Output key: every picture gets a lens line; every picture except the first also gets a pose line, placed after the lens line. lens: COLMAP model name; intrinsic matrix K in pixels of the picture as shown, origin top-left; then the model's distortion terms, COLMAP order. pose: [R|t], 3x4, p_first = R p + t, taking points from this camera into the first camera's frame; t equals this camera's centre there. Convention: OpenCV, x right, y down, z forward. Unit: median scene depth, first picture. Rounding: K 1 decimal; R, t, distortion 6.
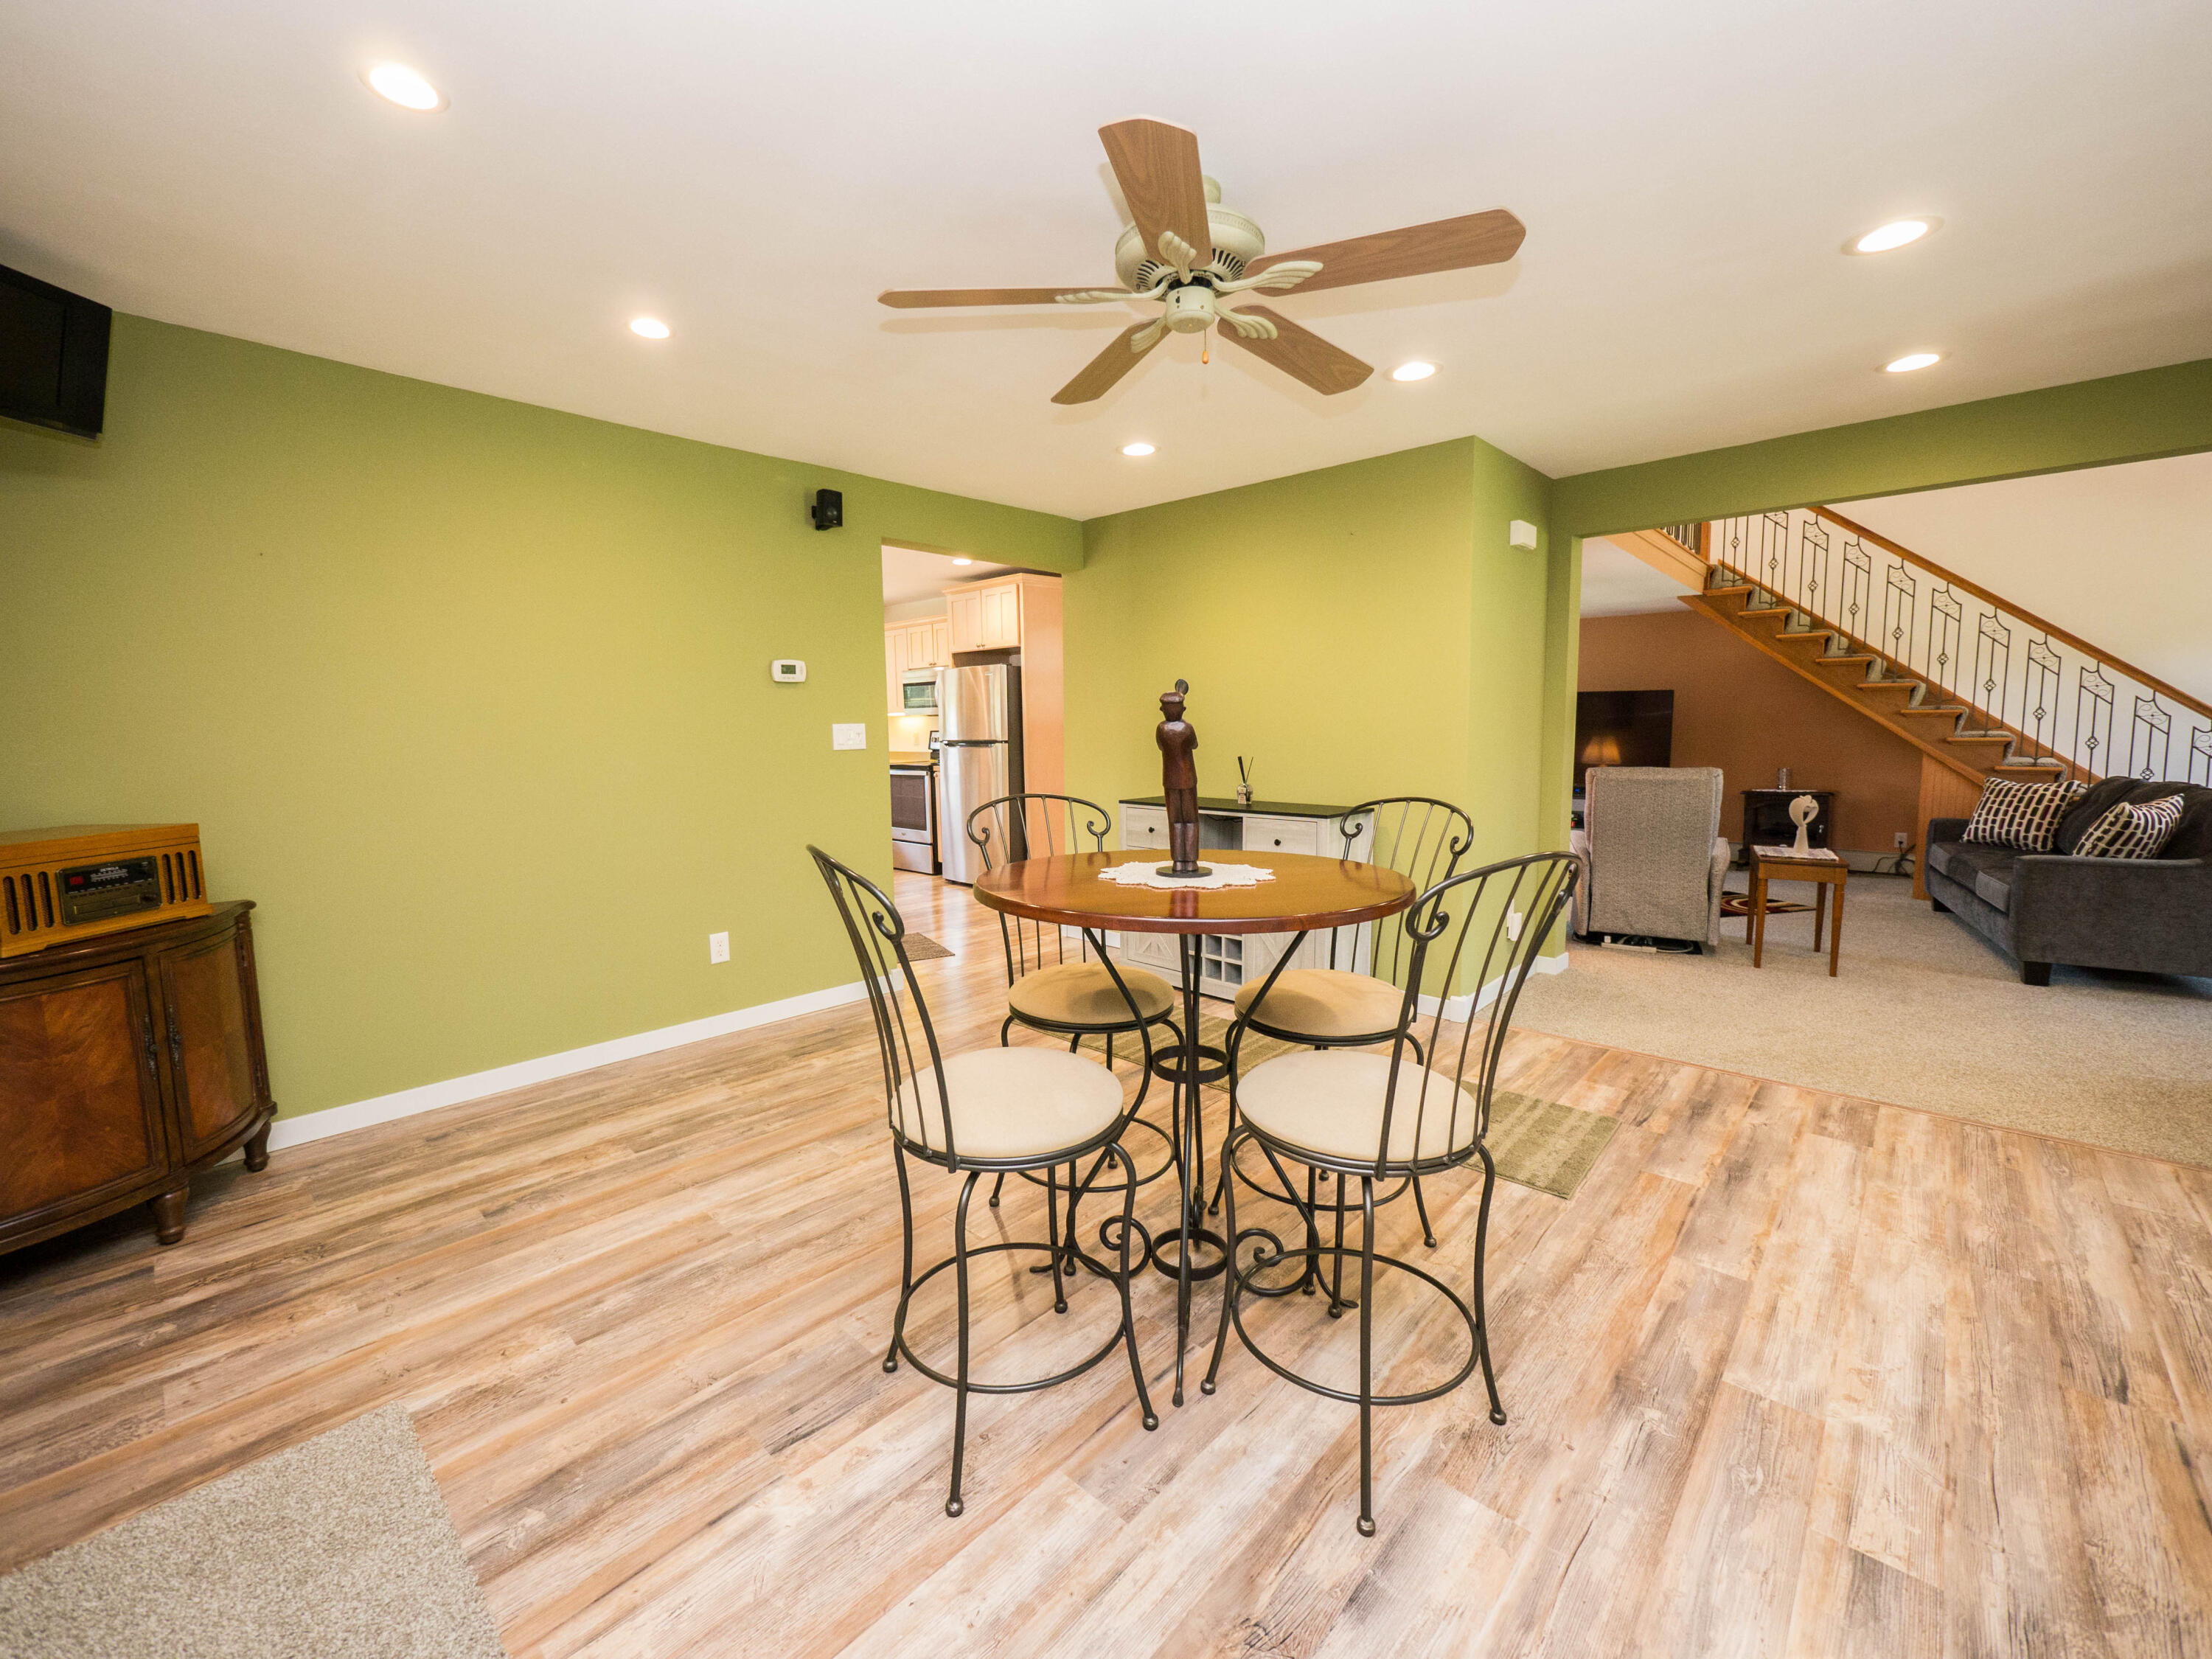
lens RADIAL K [[913.0, 0, 1109.9], [0, 913.0, 814.5], [0, 0, 1]] dist [-0.007475, 0.000066]
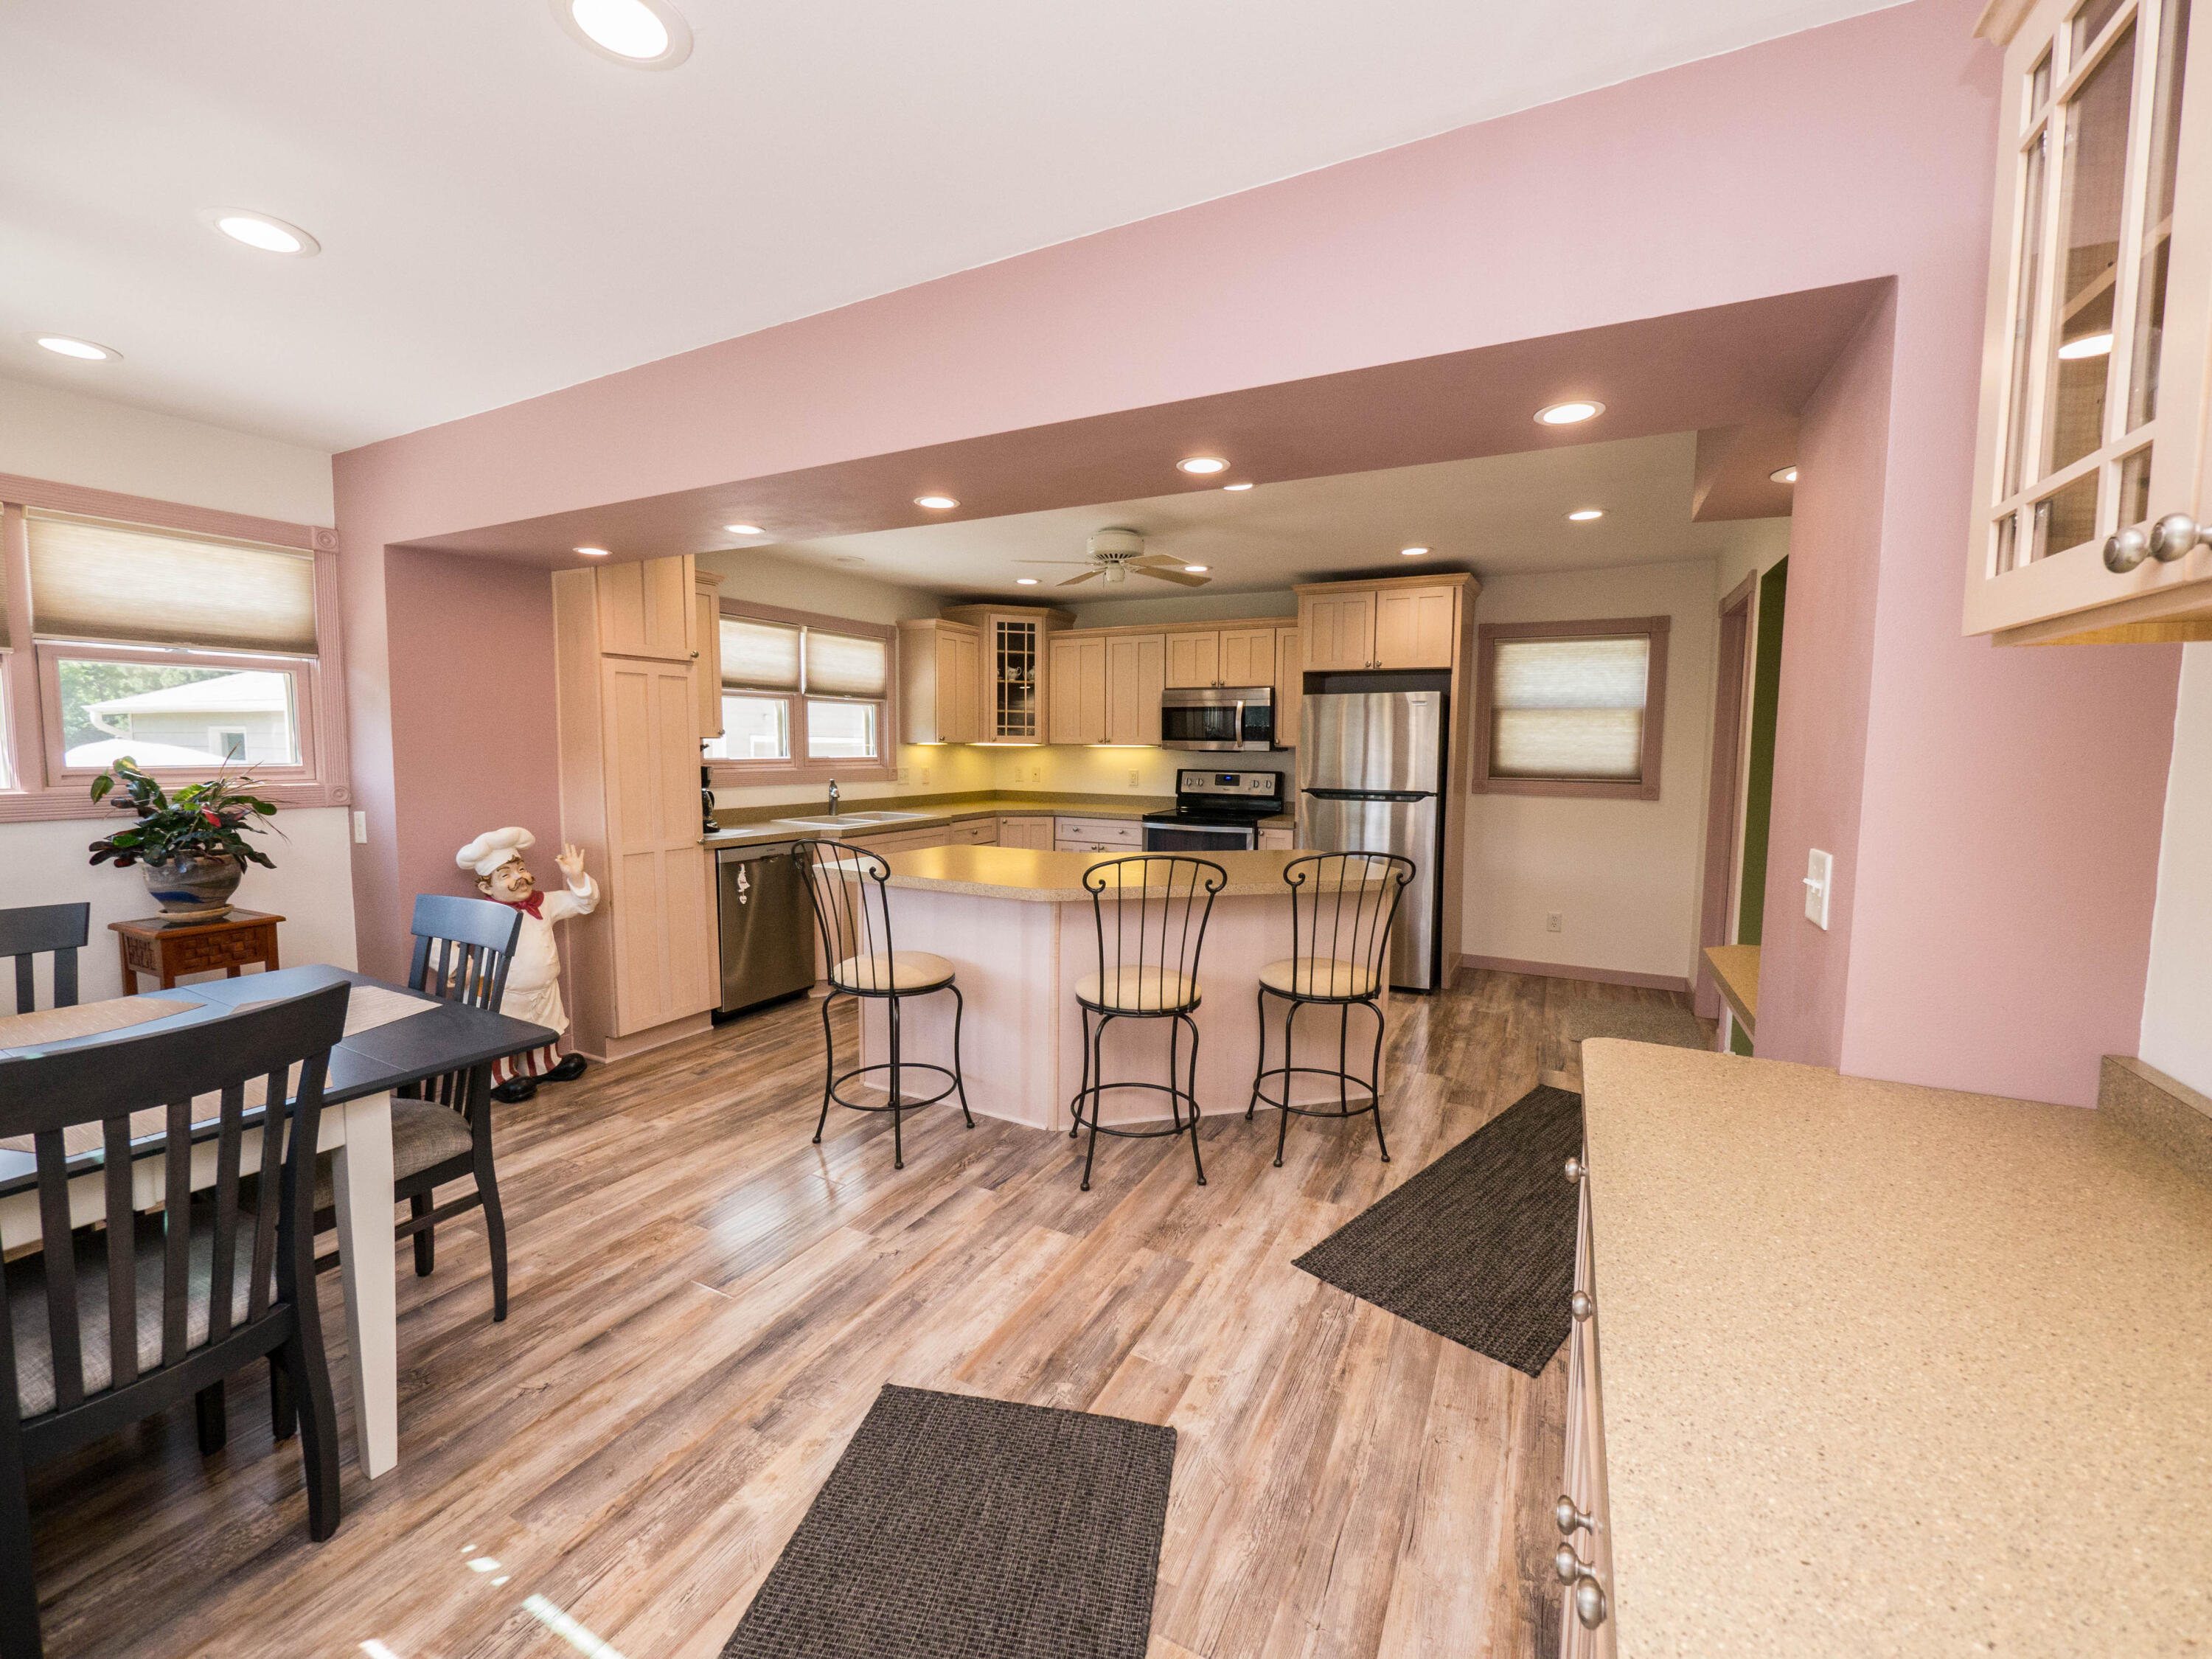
lens RADIAL K [[913.0, 0, 1105.7], [0, 913.0, 820.7], [0, 0, 1]] dist [-0.007475, 0.000066]
pose [[0.960635, -0.001366, 0.277809, -1.311985], [0.004213, 0.999945, -0.009650, -0.113215], [-0.277780, 0.010441, 0.960588, 0.779556]]
